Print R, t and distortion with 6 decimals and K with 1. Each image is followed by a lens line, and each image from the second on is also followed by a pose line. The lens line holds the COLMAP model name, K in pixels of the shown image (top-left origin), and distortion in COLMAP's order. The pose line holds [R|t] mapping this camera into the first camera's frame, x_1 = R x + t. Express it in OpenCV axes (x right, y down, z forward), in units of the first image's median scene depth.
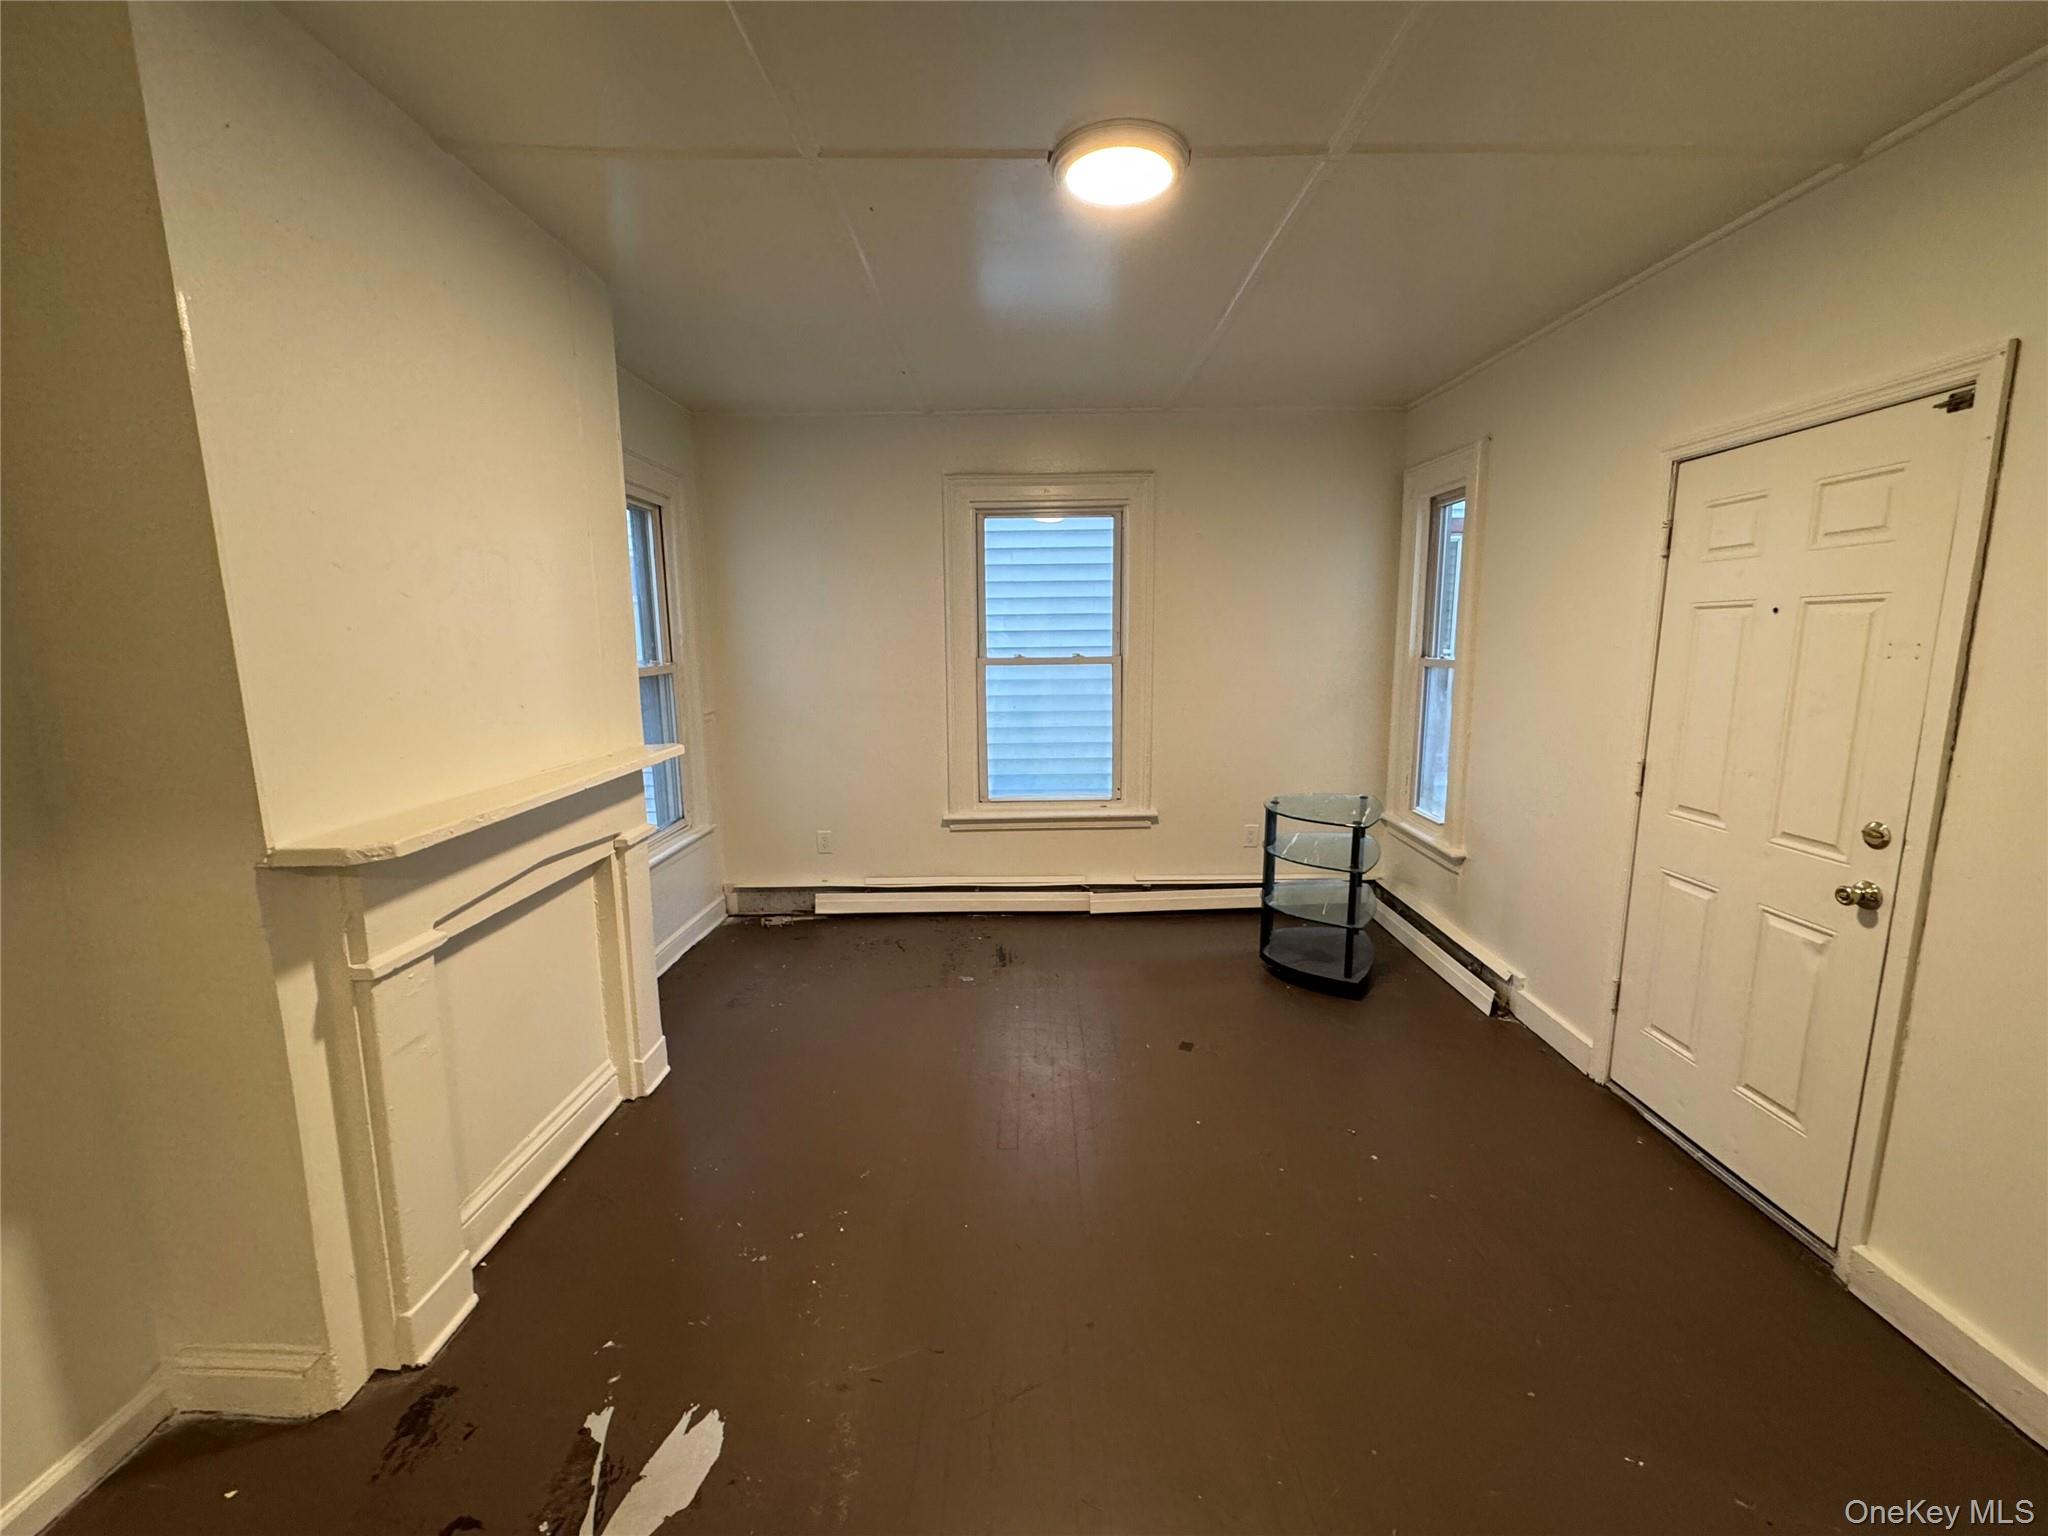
lens RADIAL K [[820.5, 0, 1024.0], [0, 820.5, 768.0], [0, 0, 1]] dist [-0.000364, 0.000095]
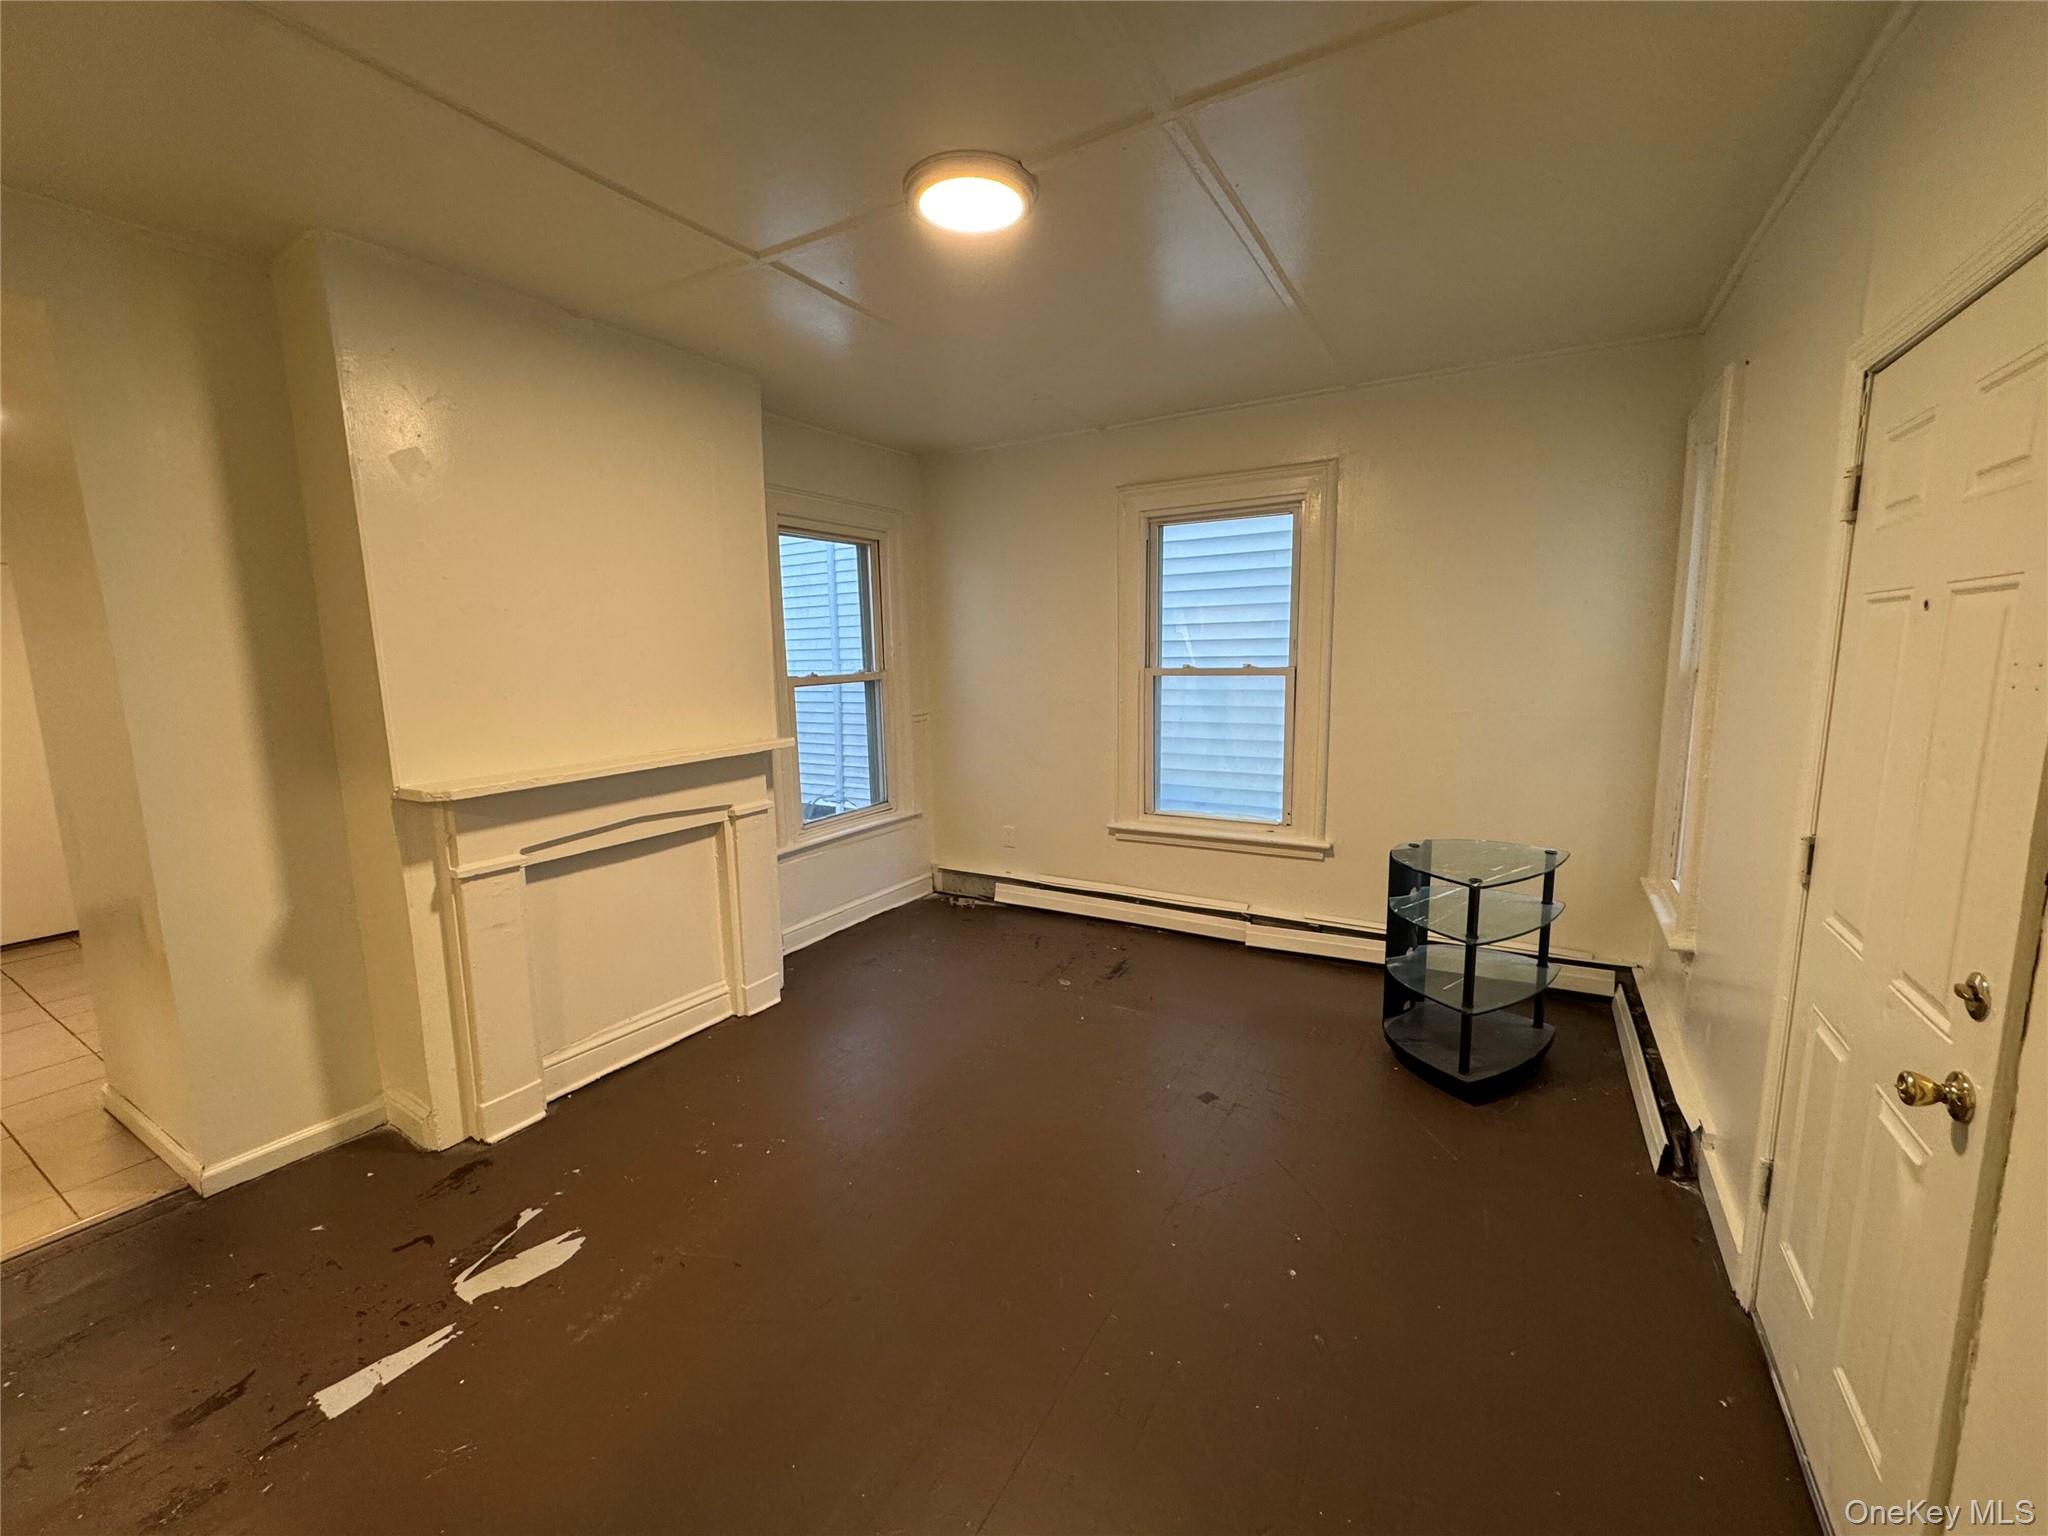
lens RADIAL K [[820.5, 0, 1024.0], [0, 820.5, 768.0], [0, 0, 1]] dist [-0.000364, 0.000095]
pose [[0.861945, 0.067404, -0.502501, 0.378479], [-0.070457, 0.997431, 0.012937, -0.019085], [0.502082, 0.024254, 0.864480, 0.084319]]
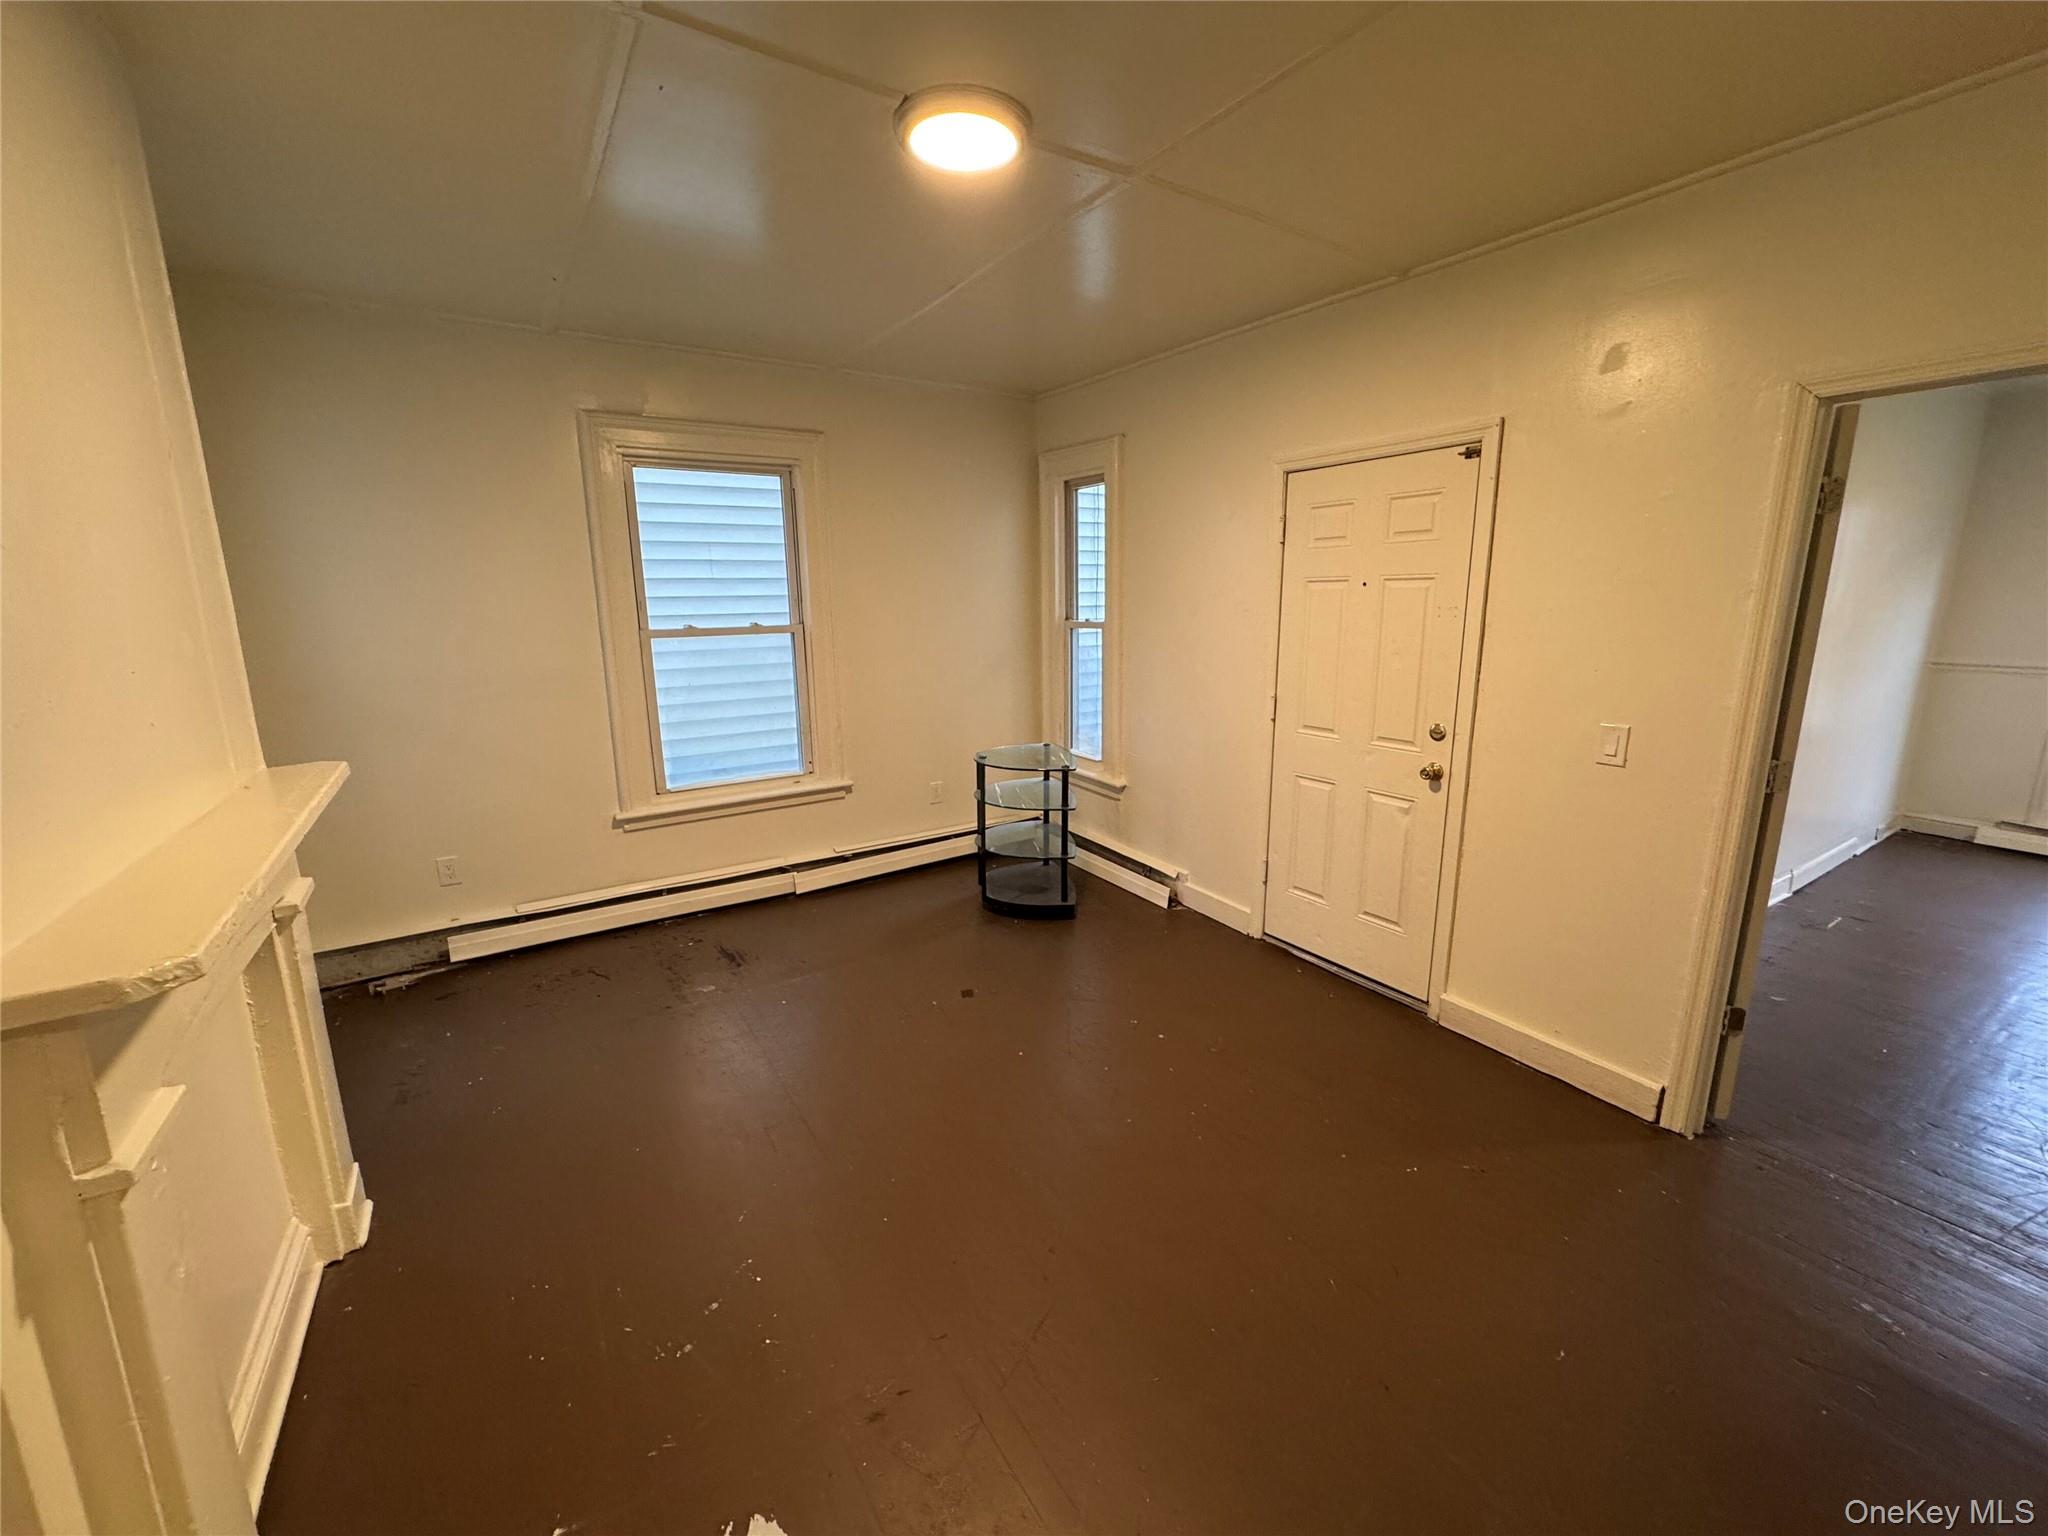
lens RADIAL K [[820.5, 0, 1024.0], [0, 820.5, 768.0], [0, 0, 1]] dist [-0.000364, 0.000095]
pose [[0.840373, -0.113087, 0.530080, -0.224737], [0.090036, 0.993530, 0.069219, -0.014382], [-0.534478, -0.010444, 0.845118, 0.056232]]
